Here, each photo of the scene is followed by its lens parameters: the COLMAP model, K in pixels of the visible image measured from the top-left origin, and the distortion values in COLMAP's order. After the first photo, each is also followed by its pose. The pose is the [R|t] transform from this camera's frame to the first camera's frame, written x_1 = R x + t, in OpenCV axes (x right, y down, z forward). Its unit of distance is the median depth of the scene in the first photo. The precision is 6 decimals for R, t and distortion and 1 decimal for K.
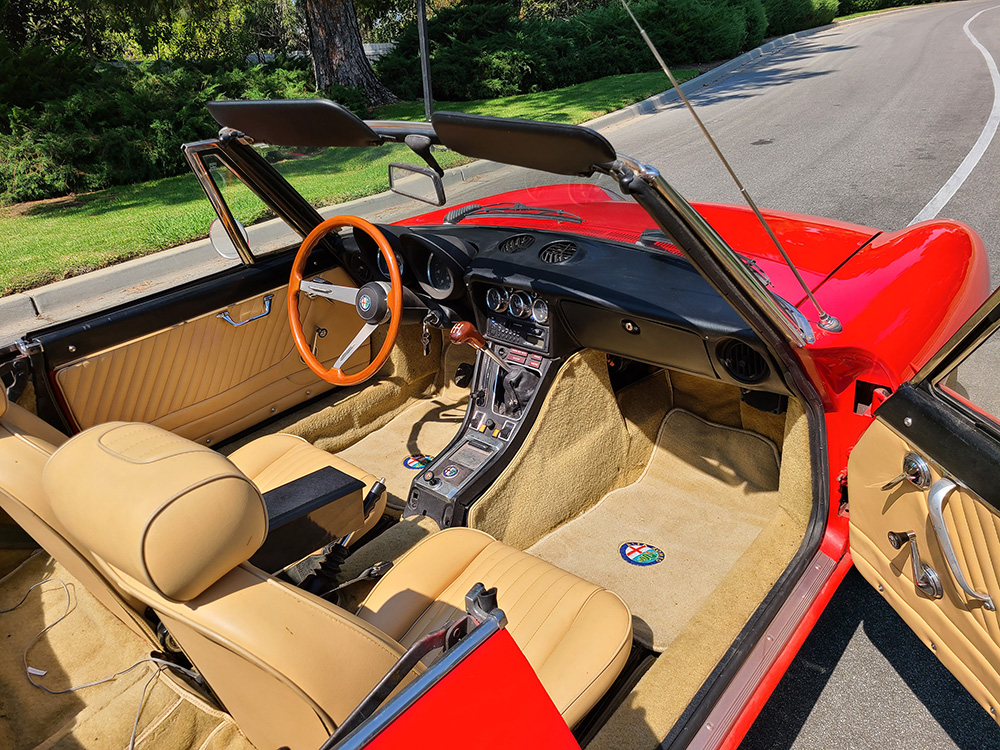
lens RADIAL K [[747.9, 0, 496.1], [0, 747.9, 381.8], [0, 0, 1]] dist [0.059367, -0.045374]
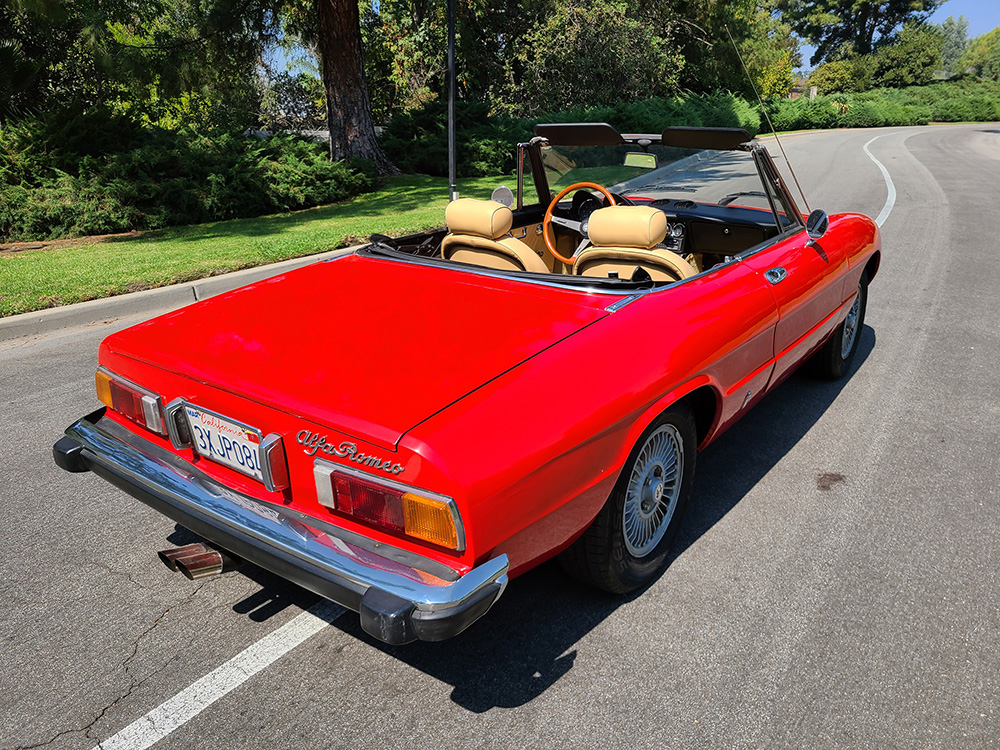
lens RADIAL K [[759.0, 0, 505.2], [0, 759.0, 371.6], [0, 0, 1]] dist [0.051016, -0.042551]
pose [[0.994492, 0.034176, 0.099084, -0.104099], [-0.021296, 0.991513, -0.128248, 0.097705], [-0.102626, 0.125432, 0.986780, -0.170092]]
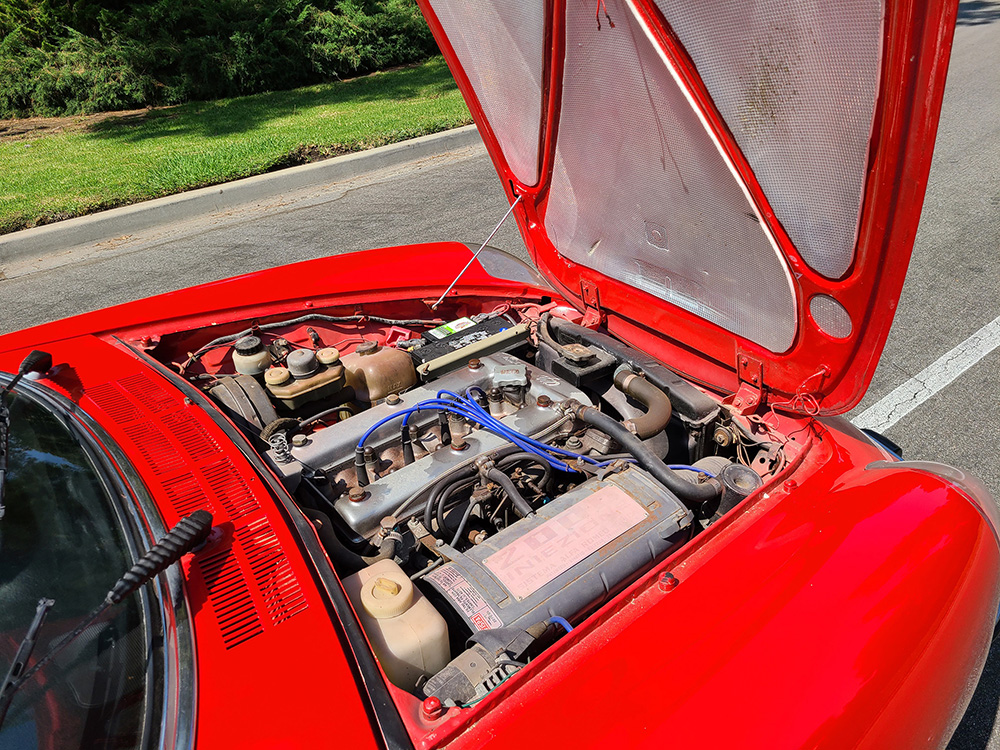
lens RADIAL K [[746.6, 0, 496.5], [0, 746.6, 372.0], [0, 0, 1]] dist [0.050585, -0.034729]
pose [[0.976180, 0.134970, -0.169870, 0.077942], [-0.117844, 0.987229, 0.107196, -0.067779], [0.182169, -0.084625, 0.979619, 0.108779]]
